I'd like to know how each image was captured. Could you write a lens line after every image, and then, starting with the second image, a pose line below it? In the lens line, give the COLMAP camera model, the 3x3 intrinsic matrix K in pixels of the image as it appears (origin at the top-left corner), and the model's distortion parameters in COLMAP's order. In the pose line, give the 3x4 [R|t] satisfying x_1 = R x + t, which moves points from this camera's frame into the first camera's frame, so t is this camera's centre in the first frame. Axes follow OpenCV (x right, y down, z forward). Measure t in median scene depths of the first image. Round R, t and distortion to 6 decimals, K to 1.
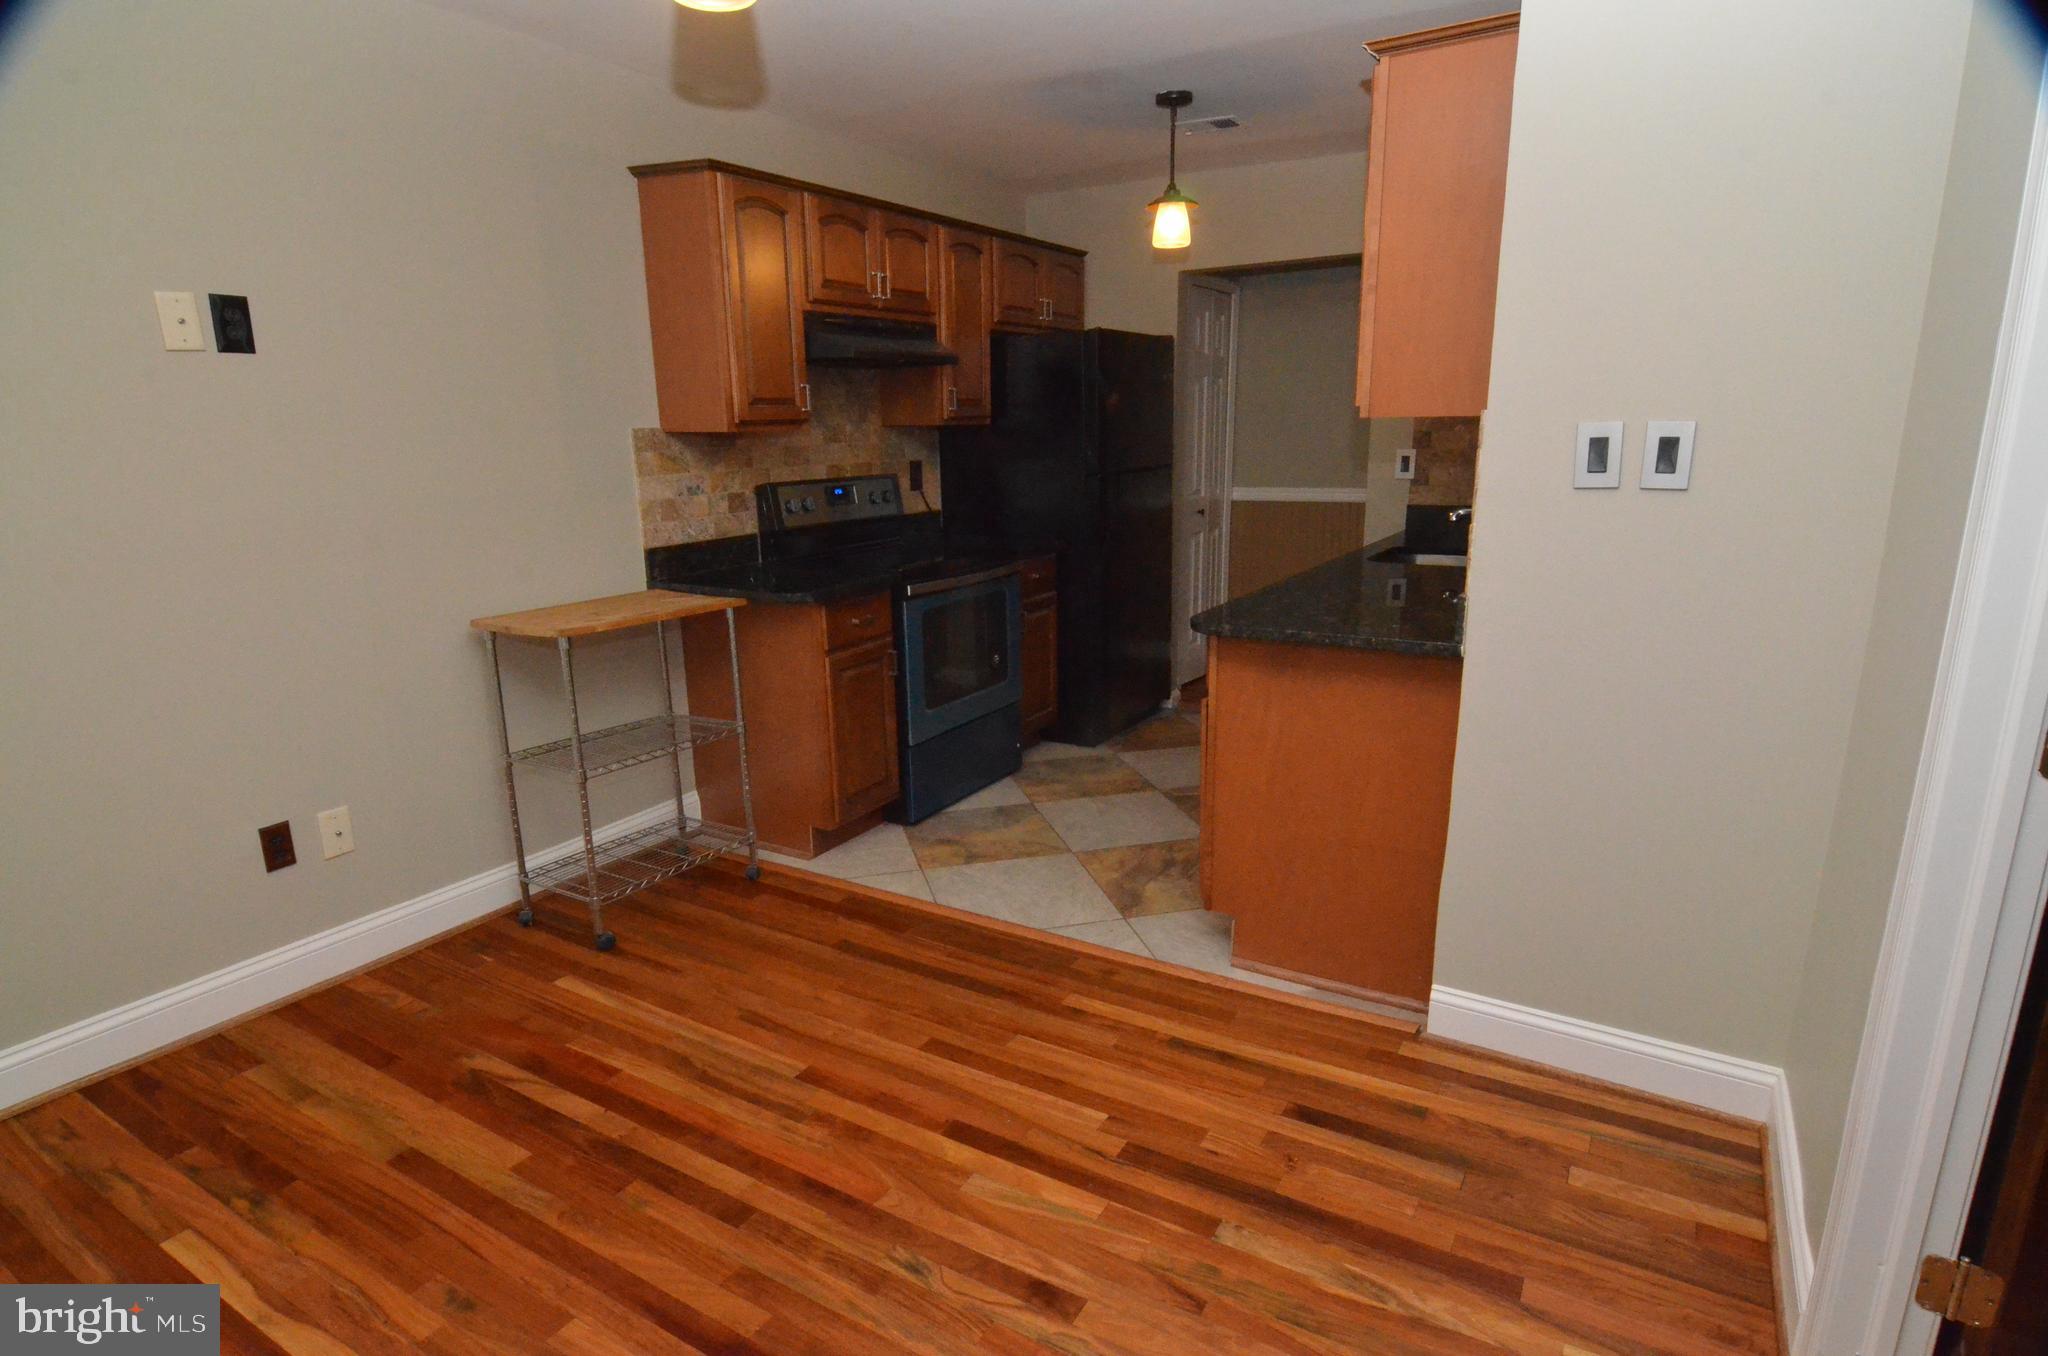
lens RADIAL K [[1098.9, 0, 1016.0], [0, 1098.9, 704.4], [0, 0, 1]] dist [-0.004329, -0.012406]
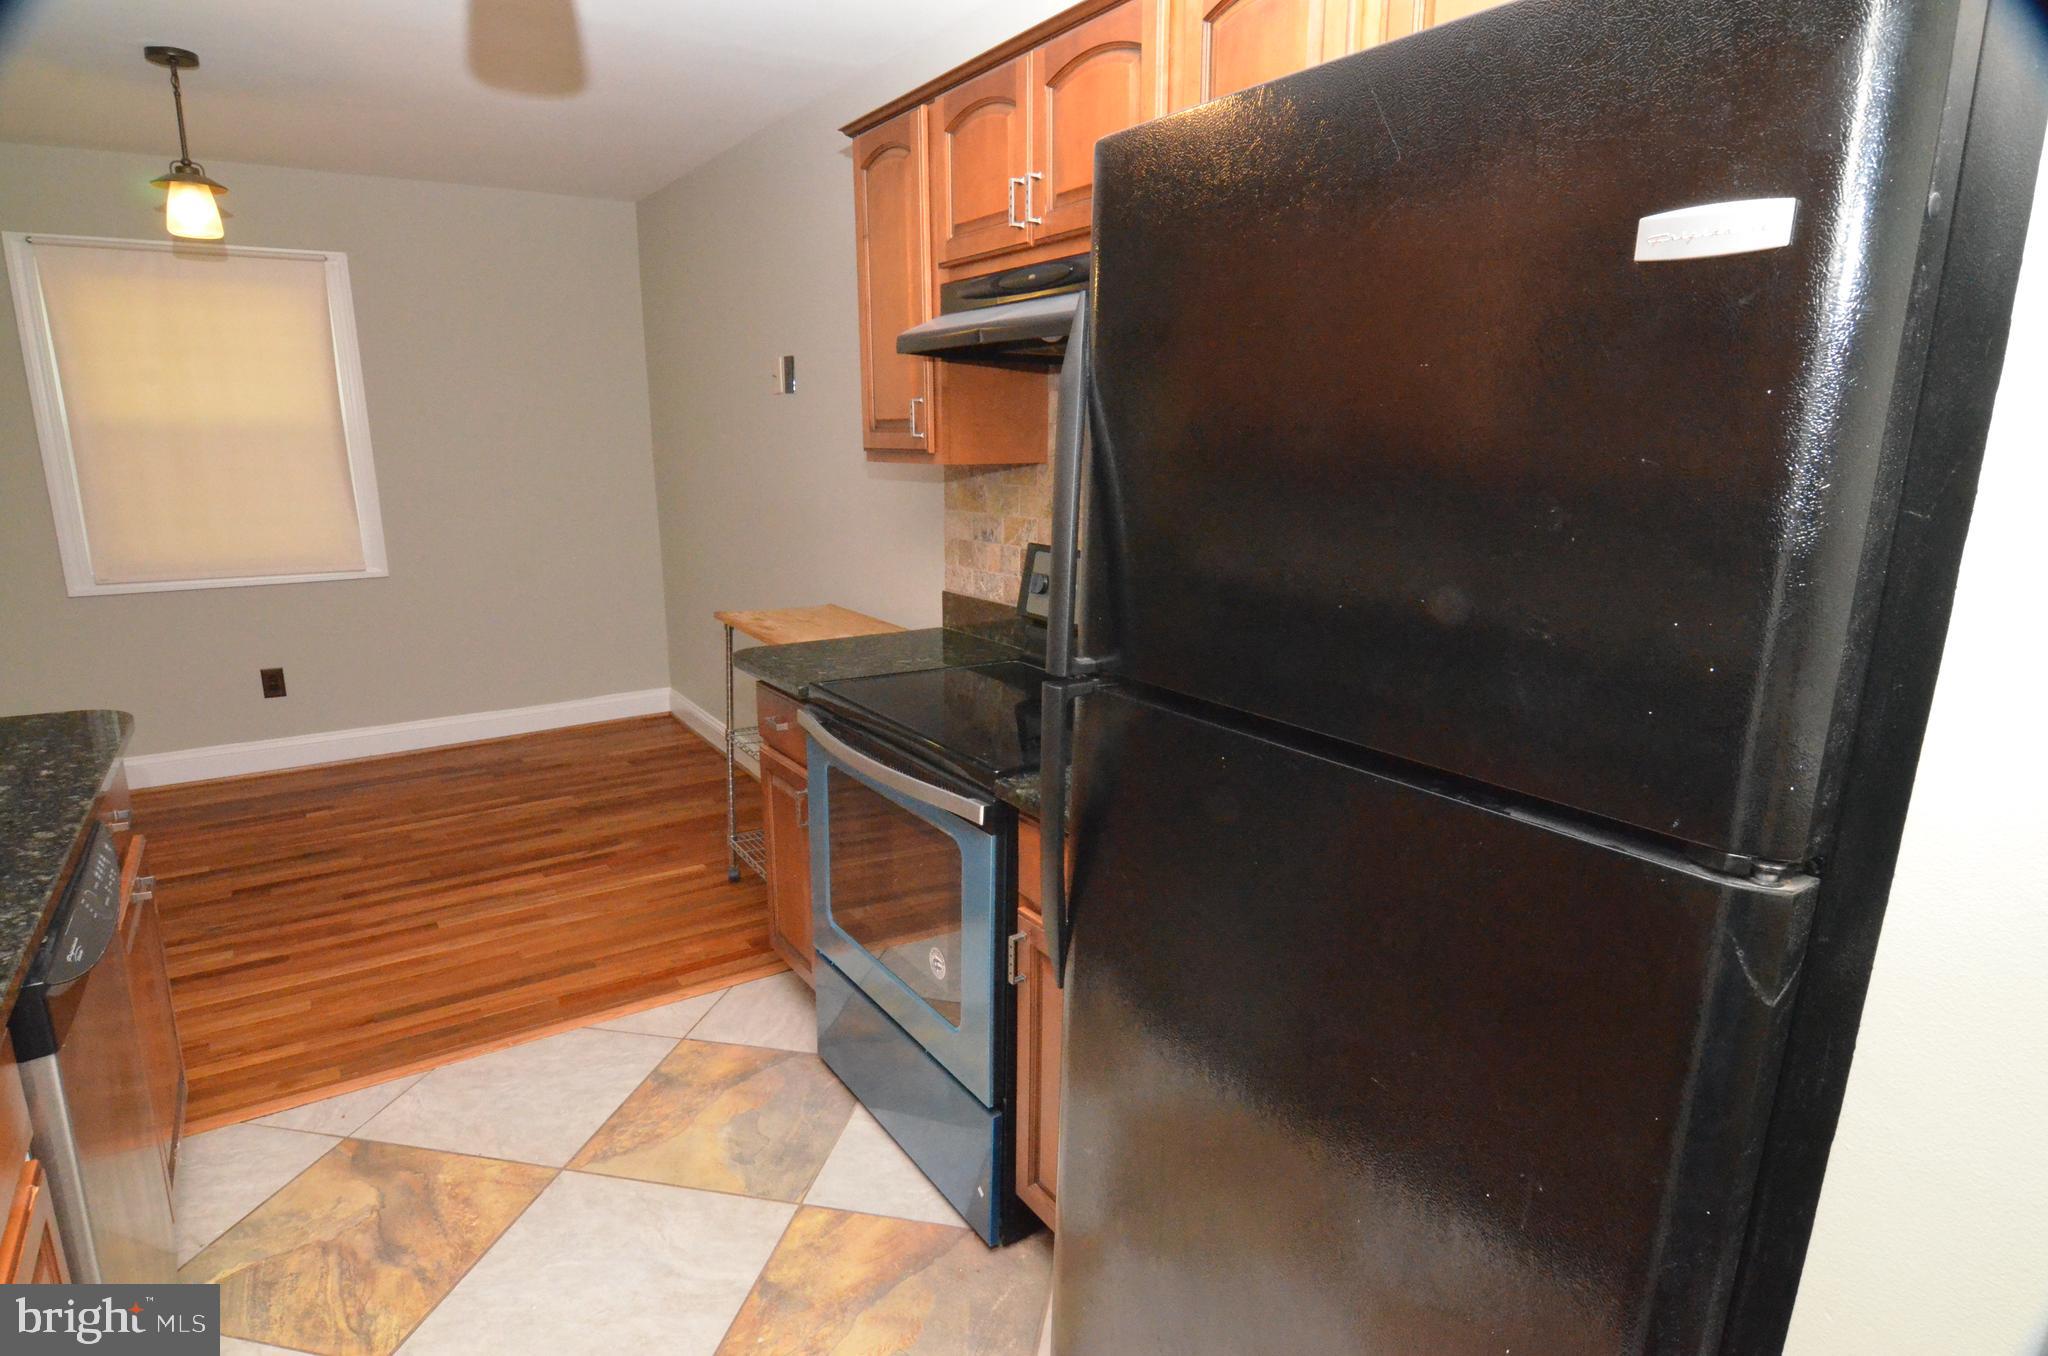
lens RADIAL K [[1106.4, 0, 1015.3], [0, 1106.4, 706.4], [0, 0, 1]] dist [-0.004760, -0.011034]
pose [[-0.431455, 0.226410, -0.873261, 0.504753], [-0.228939, 0.908826, 0.348743, -0.442657], [0.872601, 0.350391, -0.340284, 1.615871]]
